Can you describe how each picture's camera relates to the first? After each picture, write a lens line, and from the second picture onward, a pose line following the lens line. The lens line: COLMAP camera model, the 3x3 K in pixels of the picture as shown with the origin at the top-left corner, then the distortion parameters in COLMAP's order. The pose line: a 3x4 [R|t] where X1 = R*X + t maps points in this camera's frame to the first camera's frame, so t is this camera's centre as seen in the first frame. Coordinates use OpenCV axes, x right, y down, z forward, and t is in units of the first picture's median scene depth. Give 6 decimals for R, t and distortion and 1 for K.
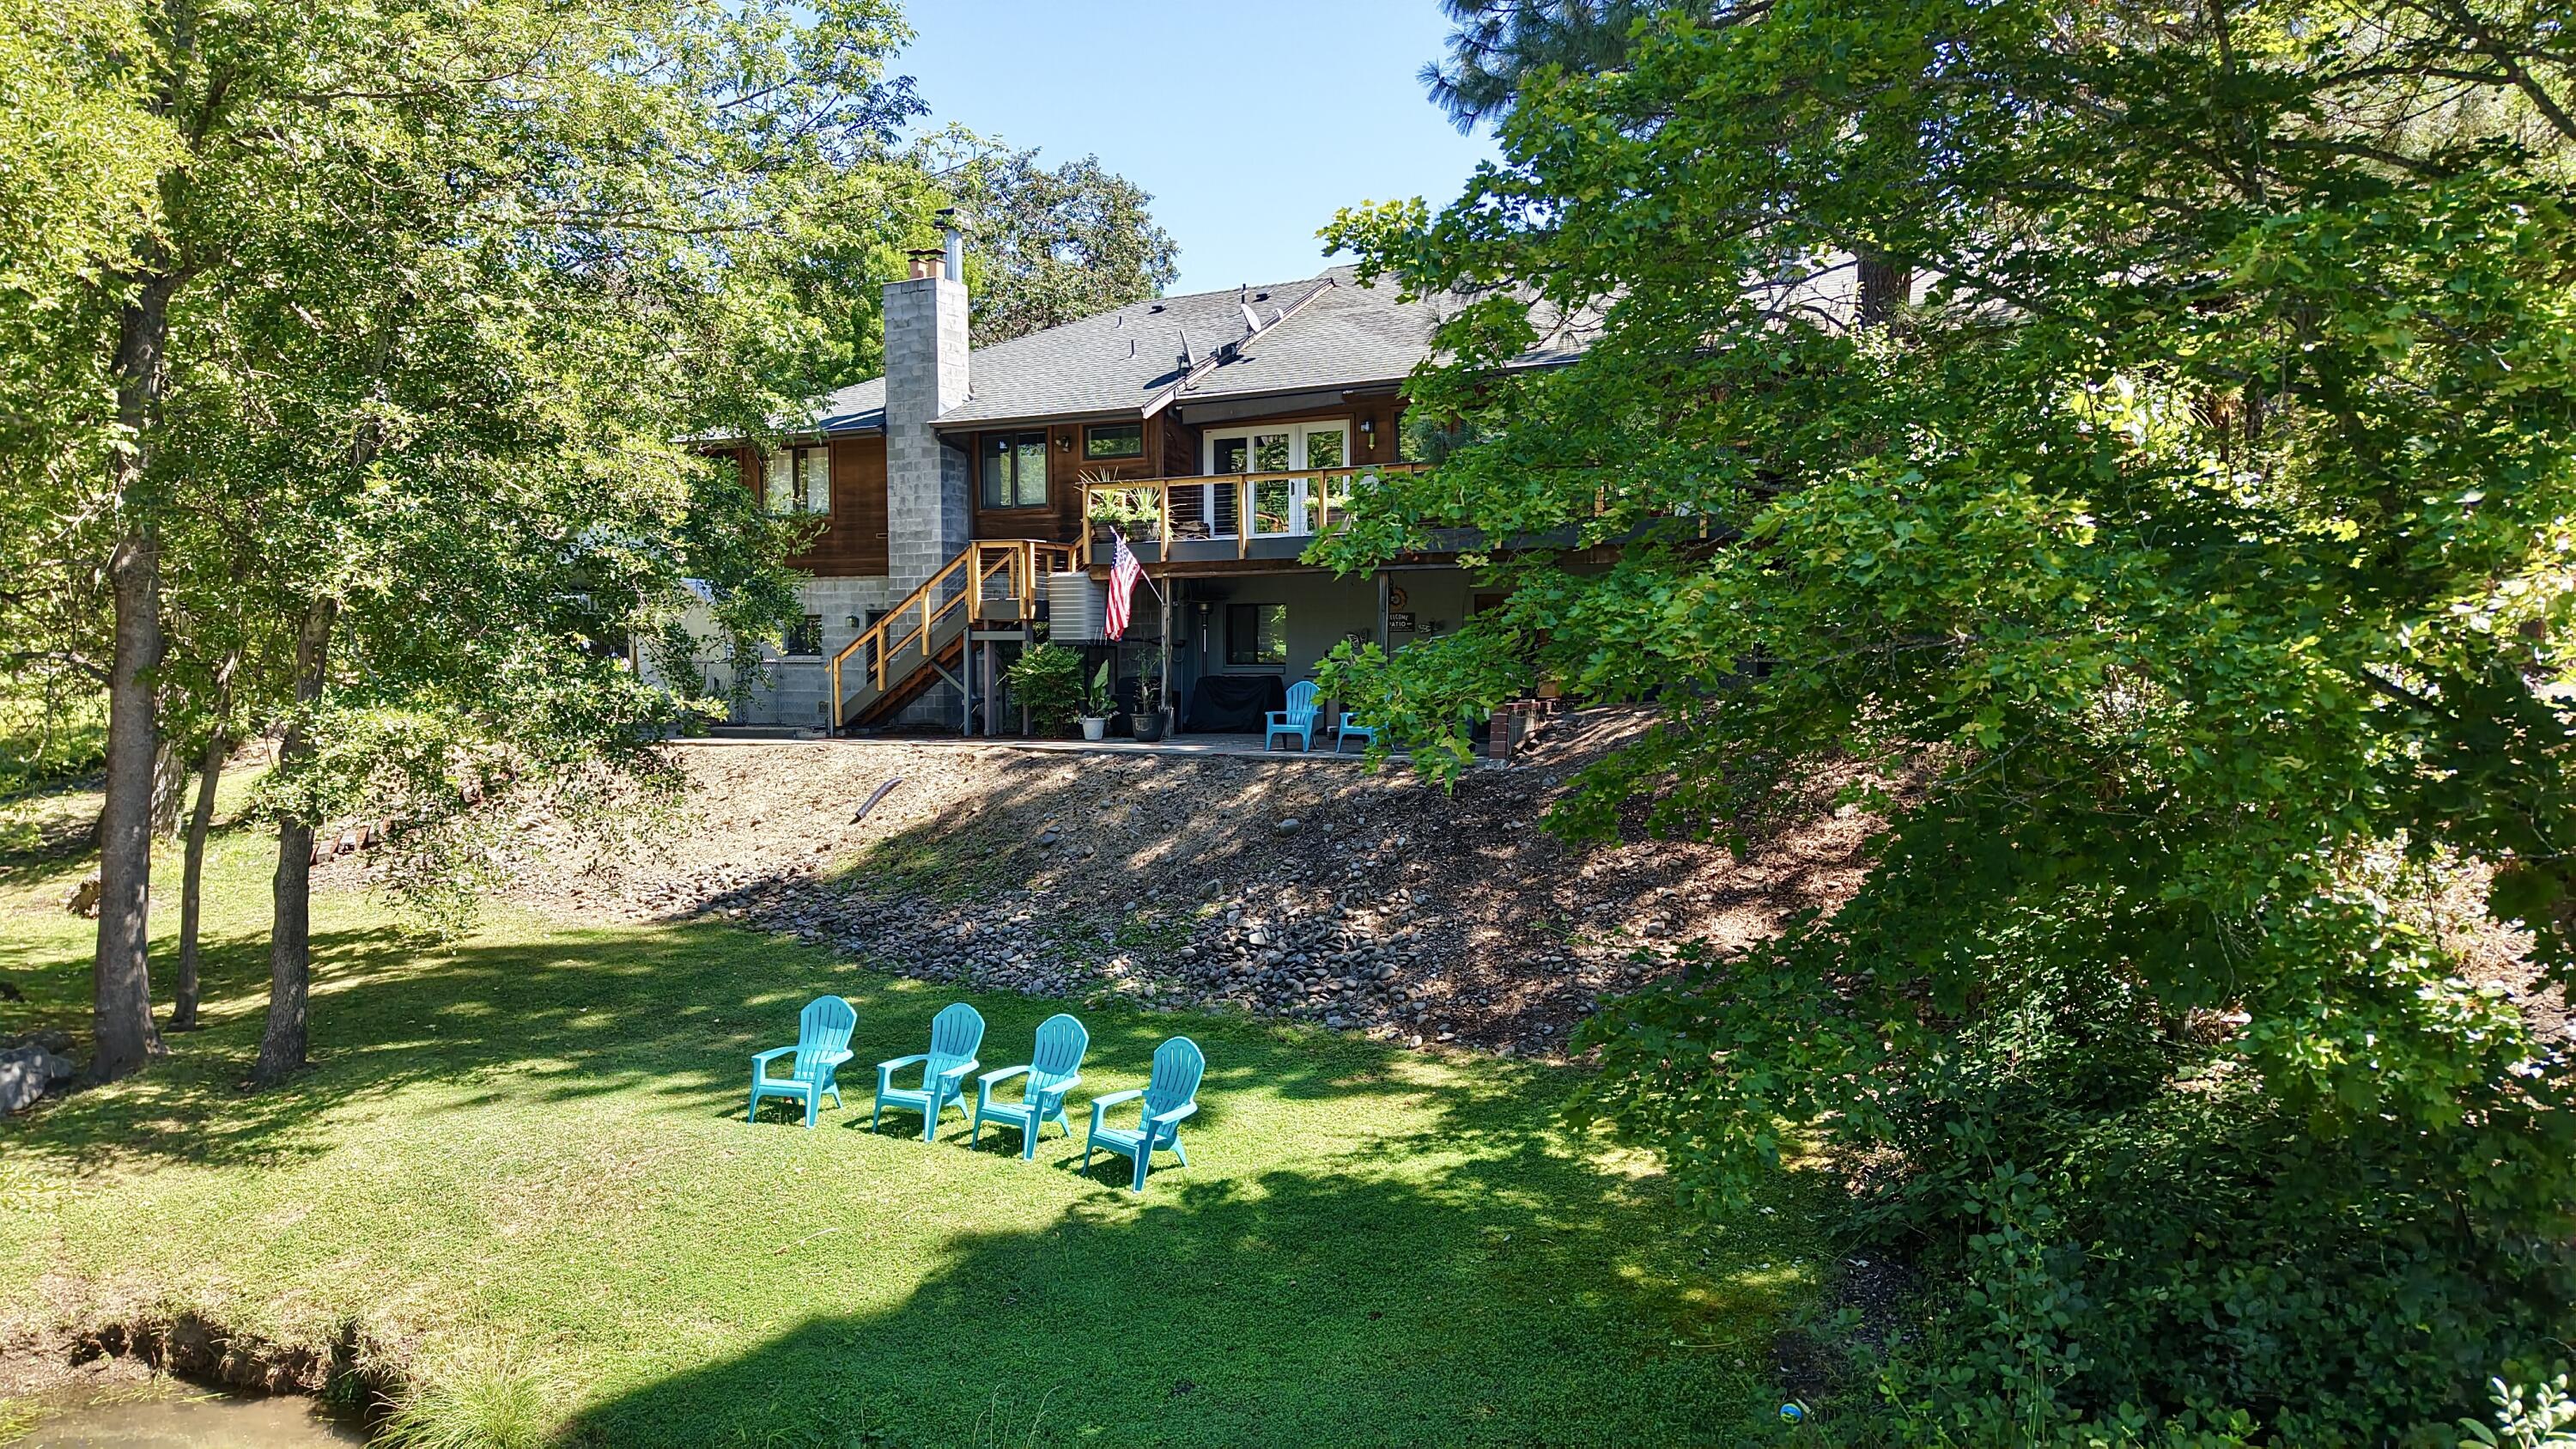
lens RADIAL K [[1835.1, 0, 1285.3], [0, 1835.1, 723.0], [0, 0, 1]] dist [-0.002913, -0.000651]
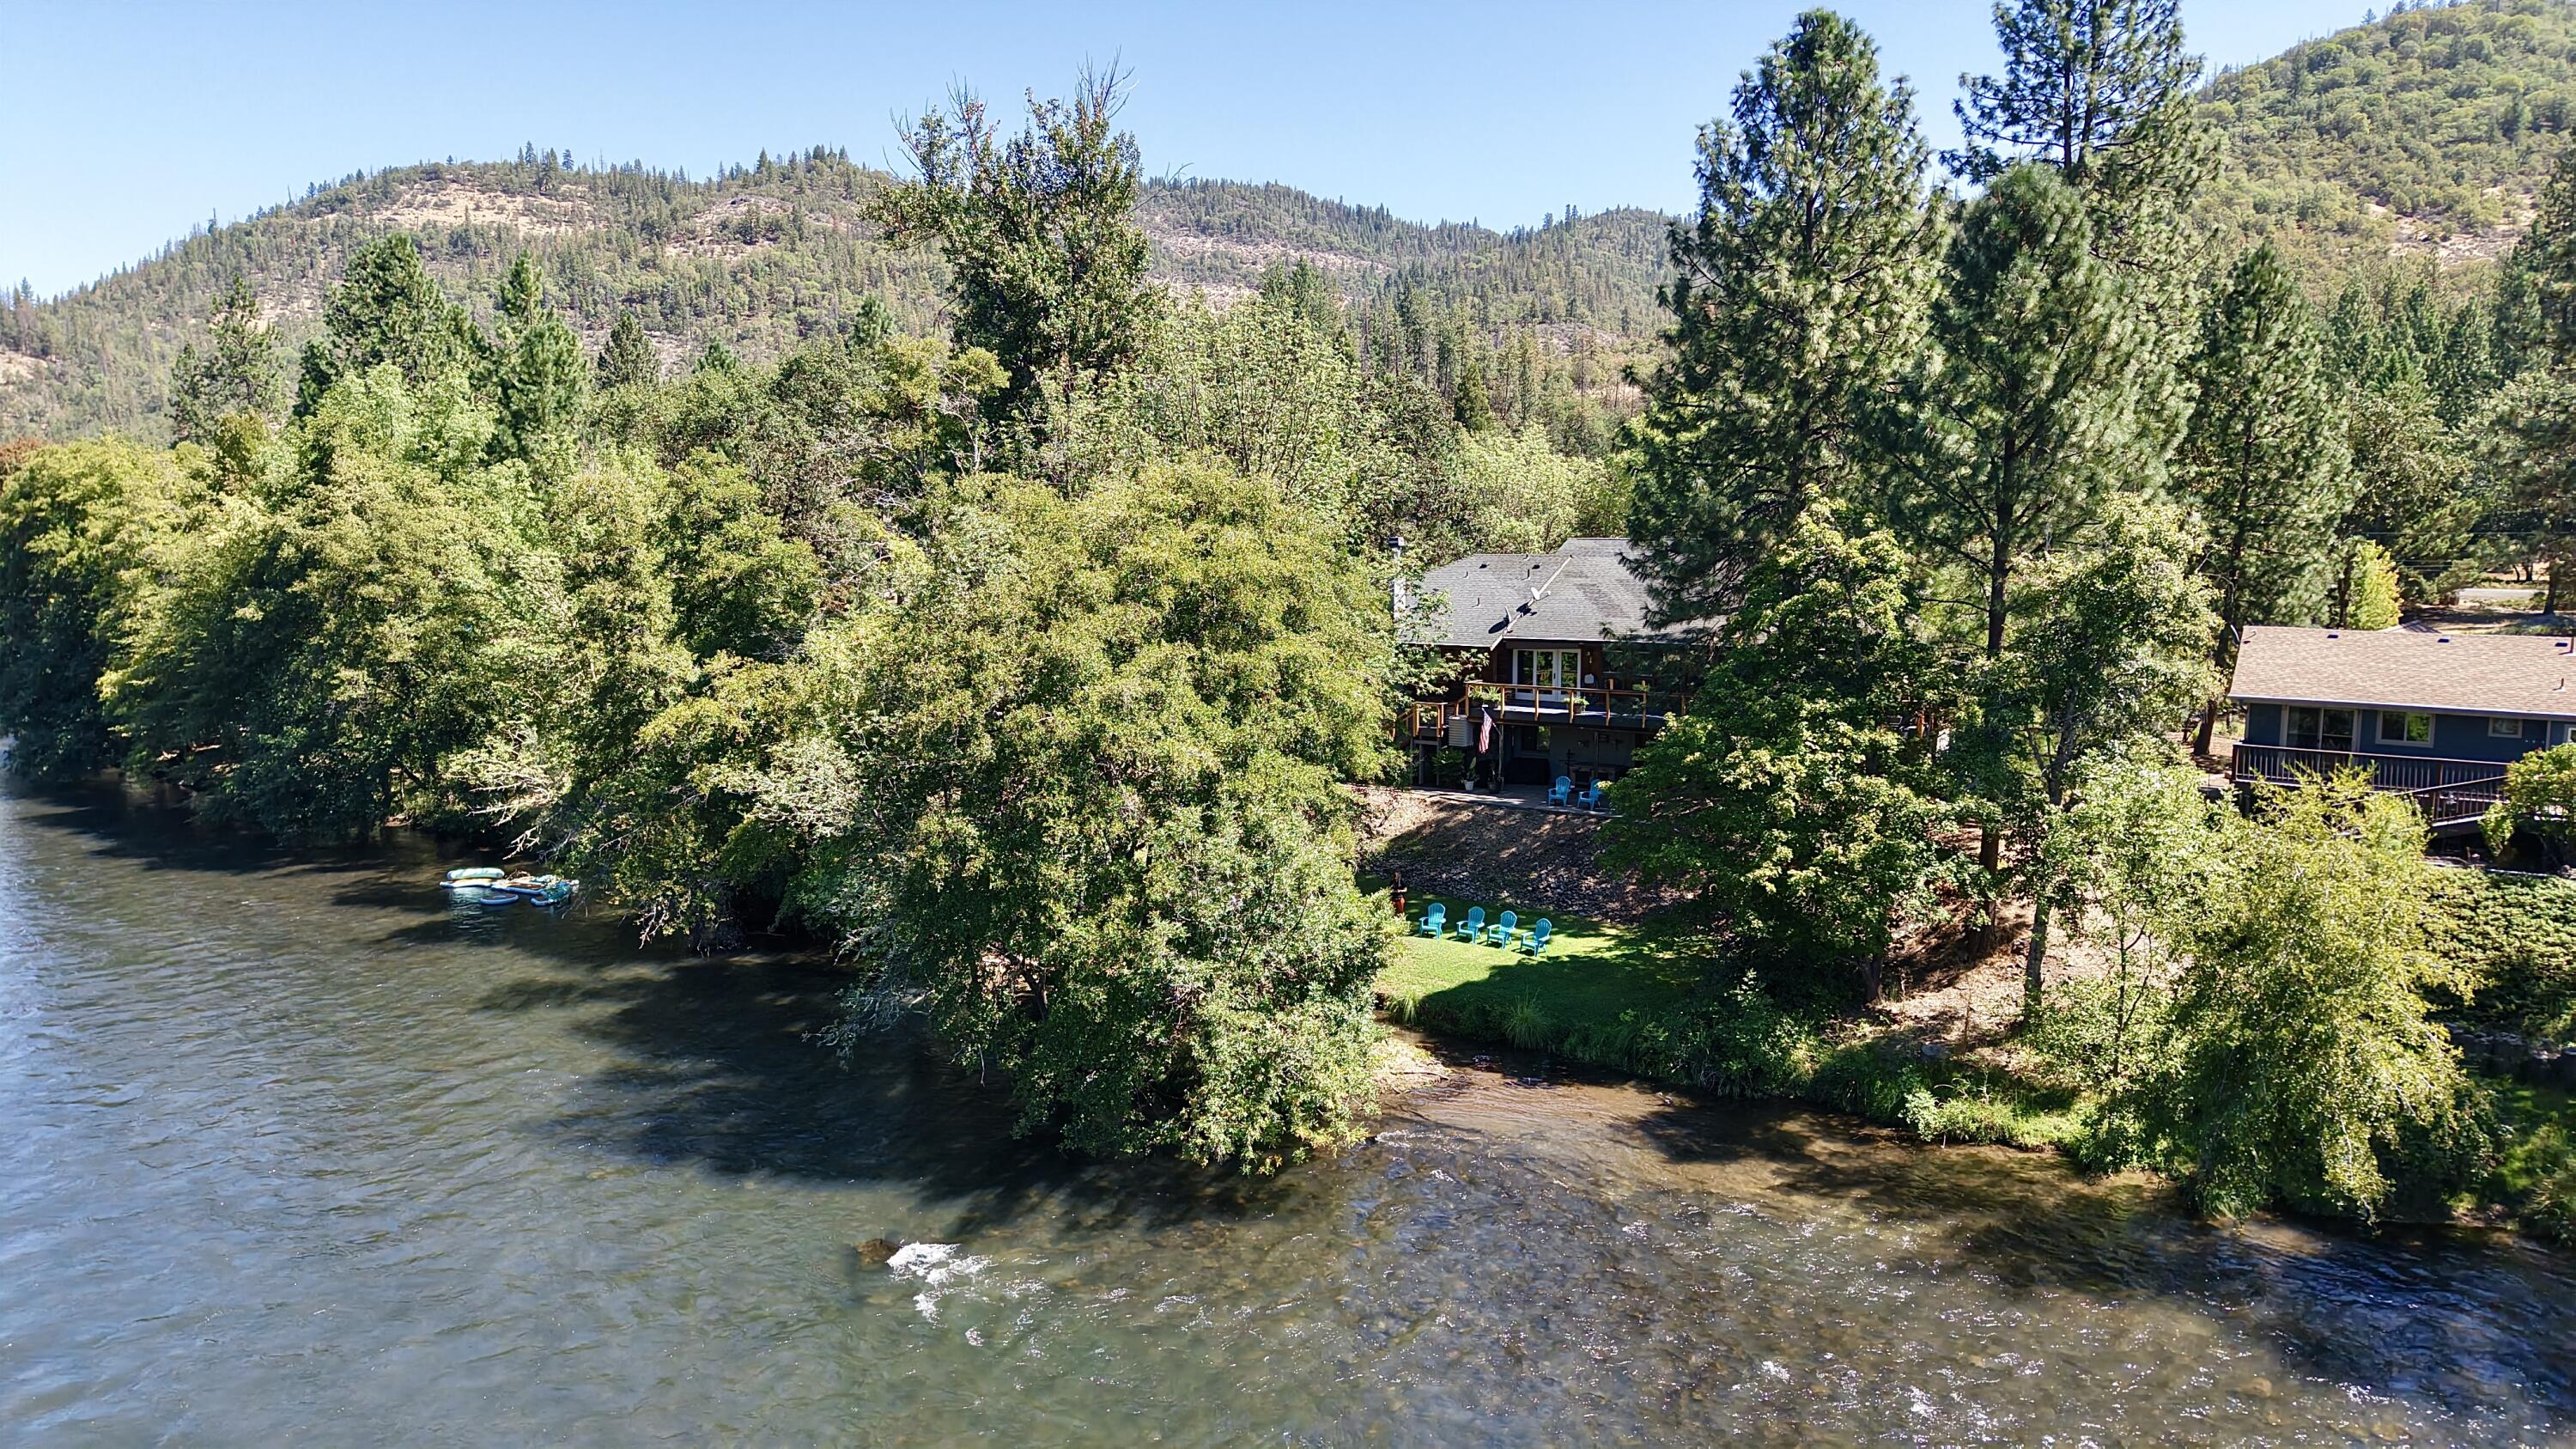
lens RADIAL K [[1835.1, 0, 1290.4], [0, 1835.1, 729.4], [0, 0, 1]] dist [-0.002913, -0.000651]
pose [[0.995588, 0.018396, -0.092009, -0.180698], [-0.011975, 0.997485, 0.069858, -0.357454], [0.093063, -0.068448, 0.993305, -2.087773]]
